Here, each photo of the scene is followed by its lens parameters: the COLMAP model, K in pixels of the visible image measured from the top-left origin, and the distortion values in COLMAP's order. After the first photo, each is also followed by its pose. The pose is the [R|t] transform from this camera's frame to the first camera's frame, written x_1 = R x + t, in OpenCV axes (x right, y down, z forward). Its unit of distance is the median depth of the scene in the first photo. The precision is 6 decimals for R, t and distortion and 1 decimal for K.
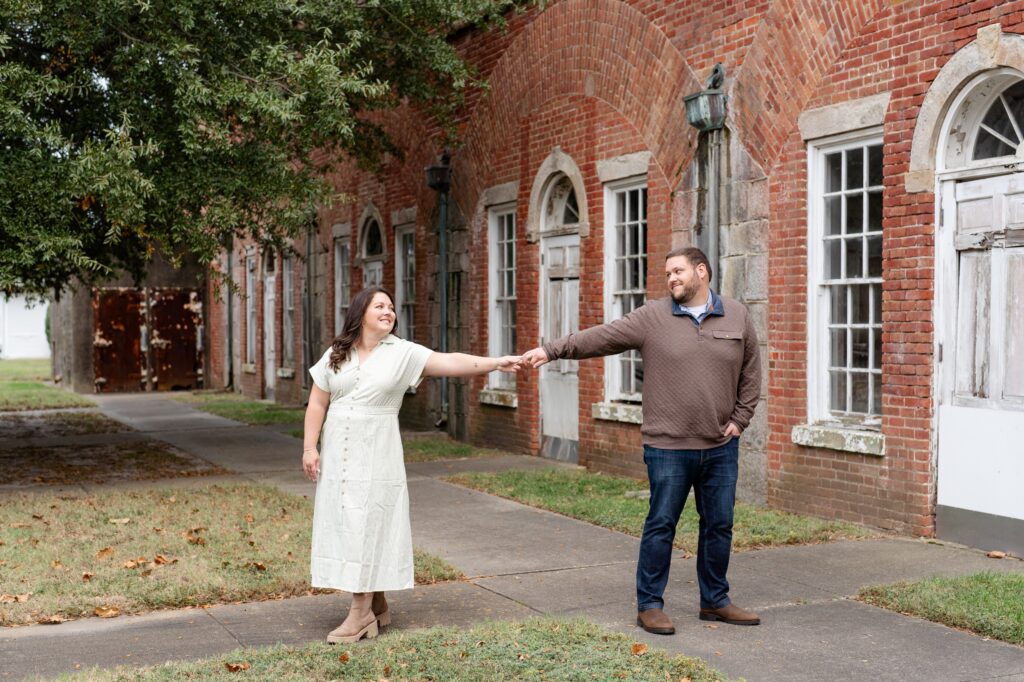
lens RADIAL K [[1599.4, 0, 512.0], [0, 1599.4, 341.0], [0, 0, 1]] dist [-0.008262, 0.010532]
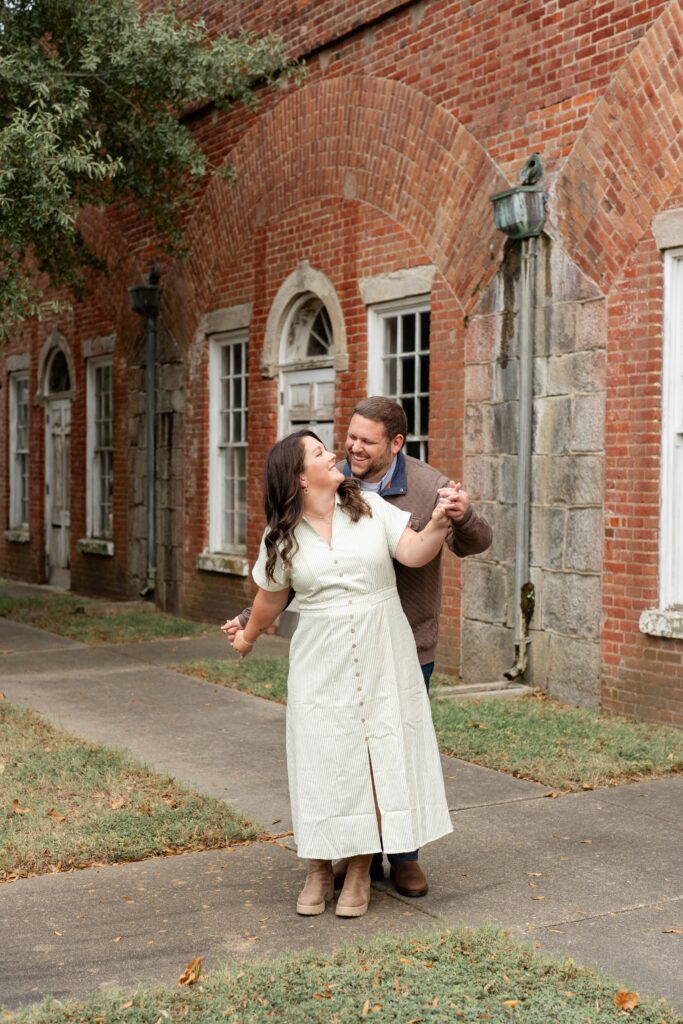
lens RADIAL K [[1599.4, 0, 338.9], [0, 1599.4, 541.1], [0, 0, 1]] dist [-0.008262, 0.010532]
pose [[0.993051, 0.003648, 0.117626, -0.062166], [-0.007660, 0.999404, 0.033672, -0.006608], [-0.117433, -0.034339, 0.992487, 0.215670]]
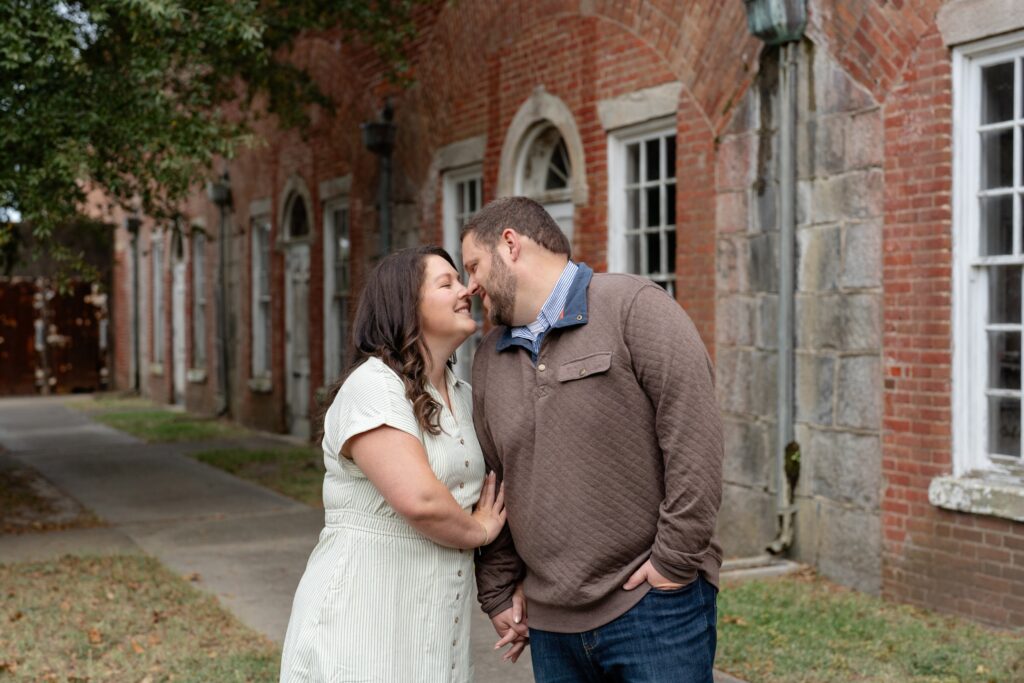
lens RADIAL K [[1479.7, 0, 512.0], [0, 1479.7, 341.5], [0, 0, 1]] dist [-0.011570, 0.052572]
pose [[0.998550, -0.003738, 0.053703, -0.028159], [0.003321, 0.999964, 0.007859, -0.008285], [-0.053731, -0.007669, 0.998526, 0.371317]]
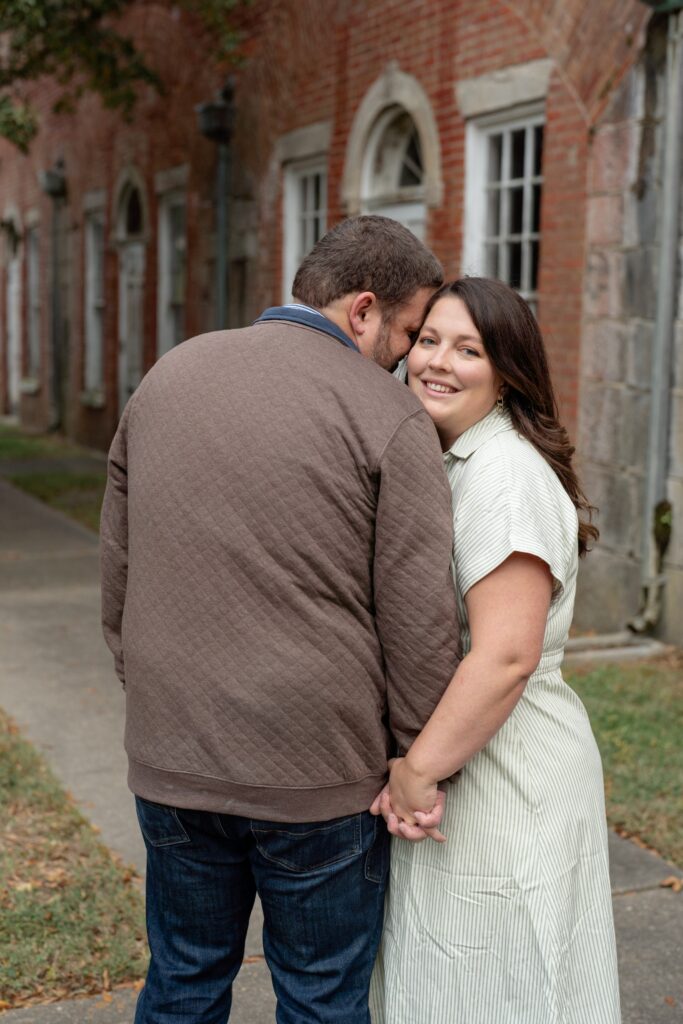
lens RADIAL K [[1557.1, 0, 338.4], [0, 1557.1, 495.5], [0, 0, 1]] dist [-0.016107, 0.083875]
pose [[0.999727, 0.020575, 0.011073, 0.003981], [-0.021610, 0.994416, 0.103296, -0.016763], [-0.008886, -0.103507, 0.994589, 0.446959]]
